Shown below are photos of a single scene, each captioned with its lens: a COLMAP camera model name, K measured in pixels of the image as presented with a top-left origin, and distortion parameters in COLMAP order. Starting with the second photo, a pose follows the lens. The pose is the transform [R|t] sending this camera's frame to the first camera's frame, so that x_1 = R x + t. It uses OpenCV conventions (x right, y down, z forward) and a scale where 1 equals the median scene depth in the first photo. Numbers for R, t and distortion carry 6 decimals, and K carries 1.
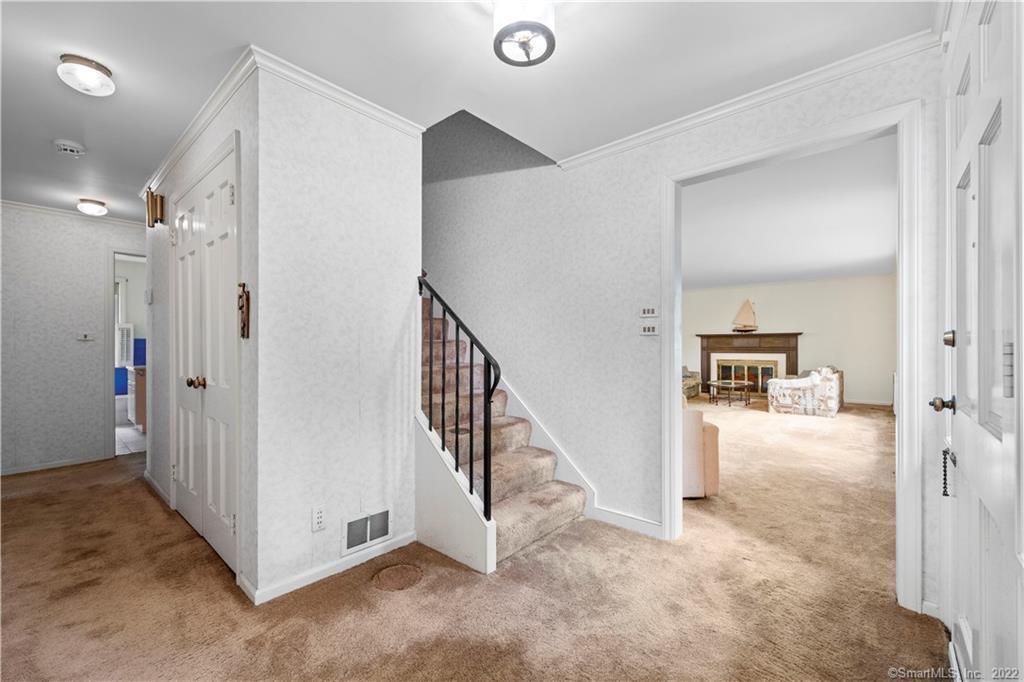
lens RADIAL K [[429.9, 0, 496.1], [0, 429.9, 345.8], [0, 0, 1]] dist [-0.000873, -0.000336]
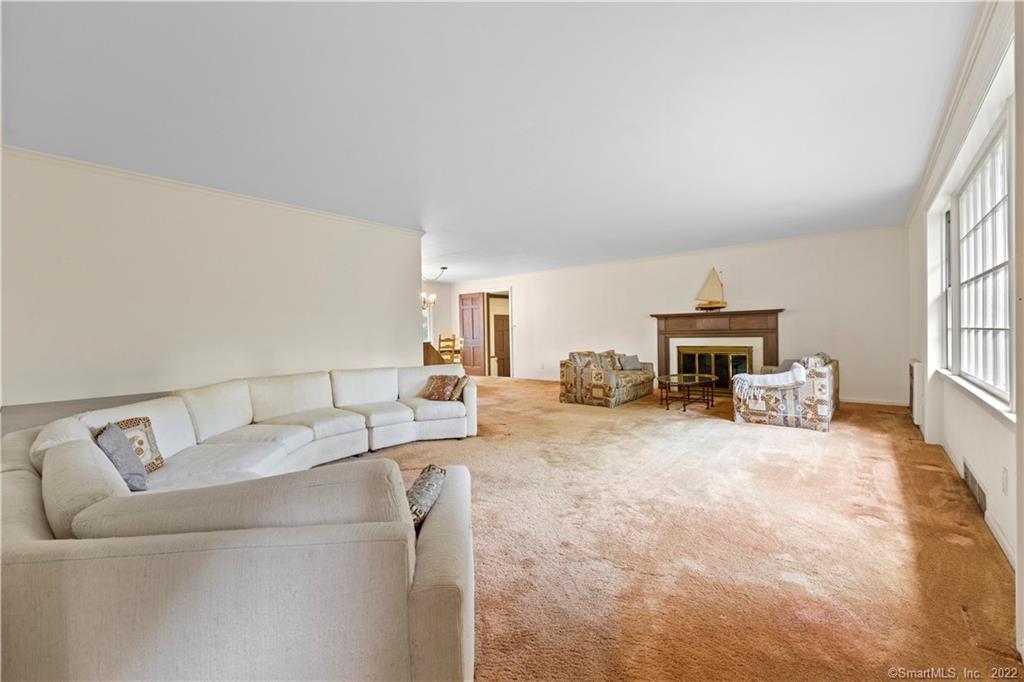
lens RADIAL K [[423.0, 0, 507.3], [0, 423.0, 338.8], [0, 0, 1]] dist [0.000939, -0.000042]
pose [[0.999602, -0.017822, 0.021855, 0.226177], [0.017564, 0.999774, 0.011957, 0.004768], [-0.022063, -0.011569, 0.999690, 0.288352]]
